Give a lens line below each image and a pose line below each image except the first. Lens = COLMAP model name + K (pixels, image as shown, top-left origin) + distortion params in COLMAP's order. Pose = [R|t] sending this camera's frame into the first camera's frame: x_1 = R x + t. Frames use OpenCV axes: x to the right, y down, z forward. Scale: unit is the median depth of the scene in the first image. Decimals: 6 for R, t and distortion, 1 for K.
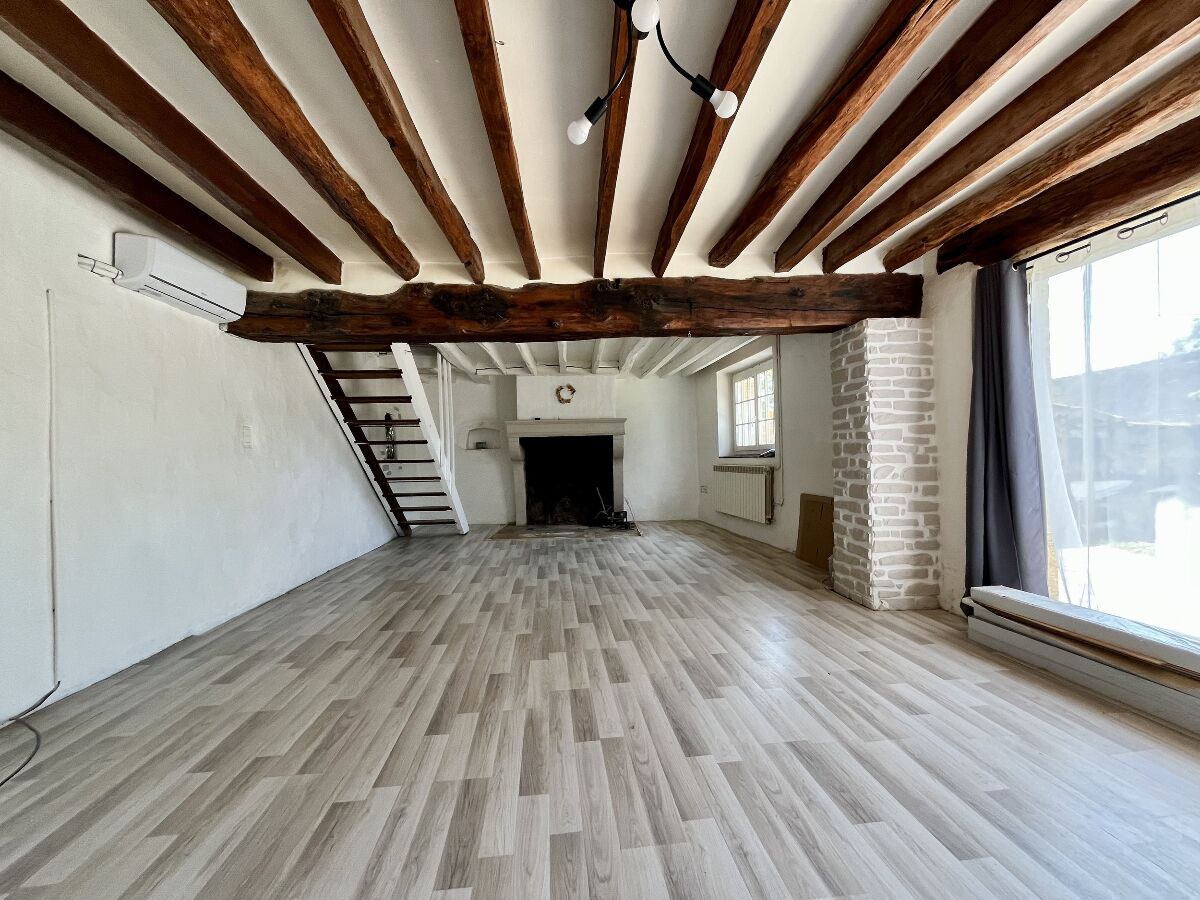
lens RADIAL K [[480.6, 0, 599.1], [0, 480.6, 450.4], [0, 0, 1]] dist [-0.000385, 0.000332]
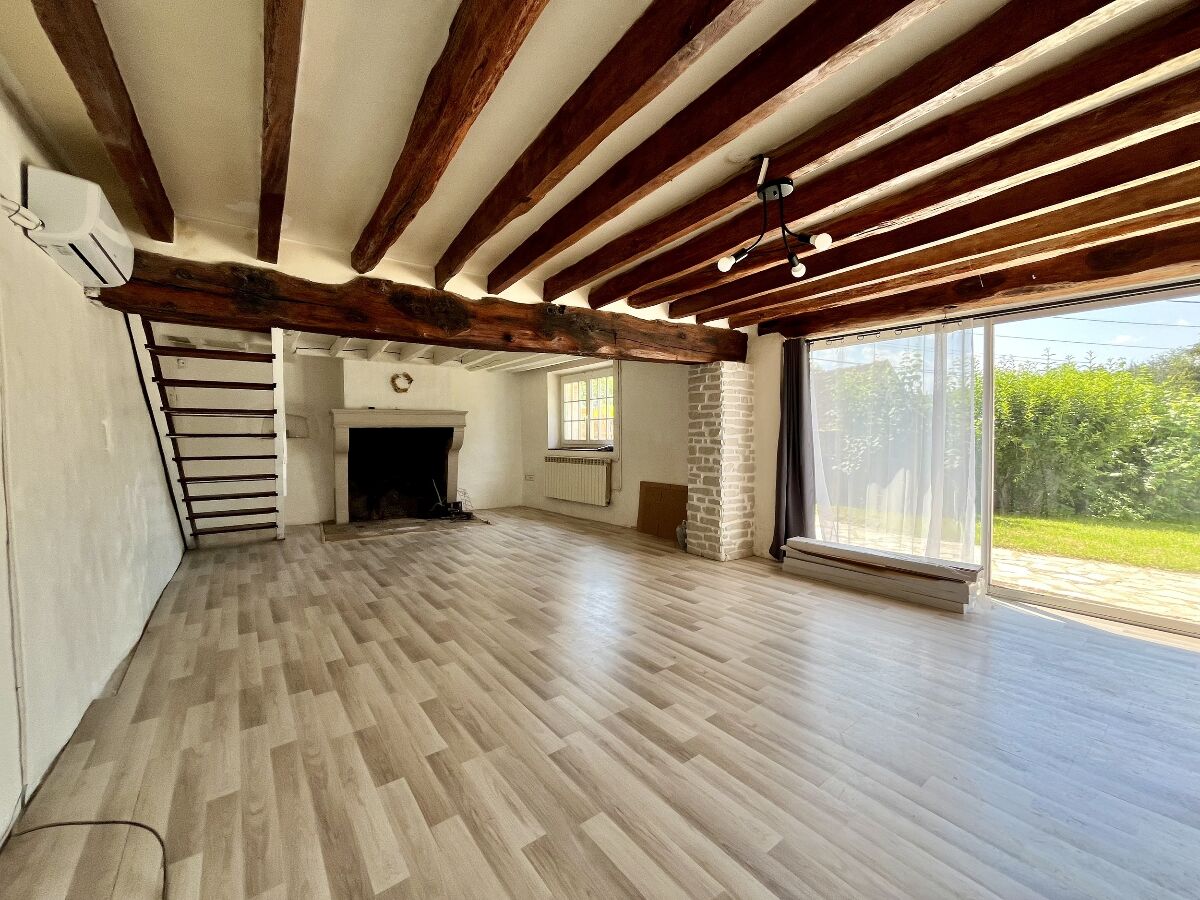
lens RADIAL K [[480.6, 0, 596.2], [0, 480.6, 453.1], [0, 0, 1]] dist [-0.000385, 0.000332]
pose [[0.860980, -0.005892, 0.508604, -0.484970], [-0.016676, 0.999068, 0.039802, -0.048954], [-0.508365, -0.042750, 0.860080, -0.050812]]
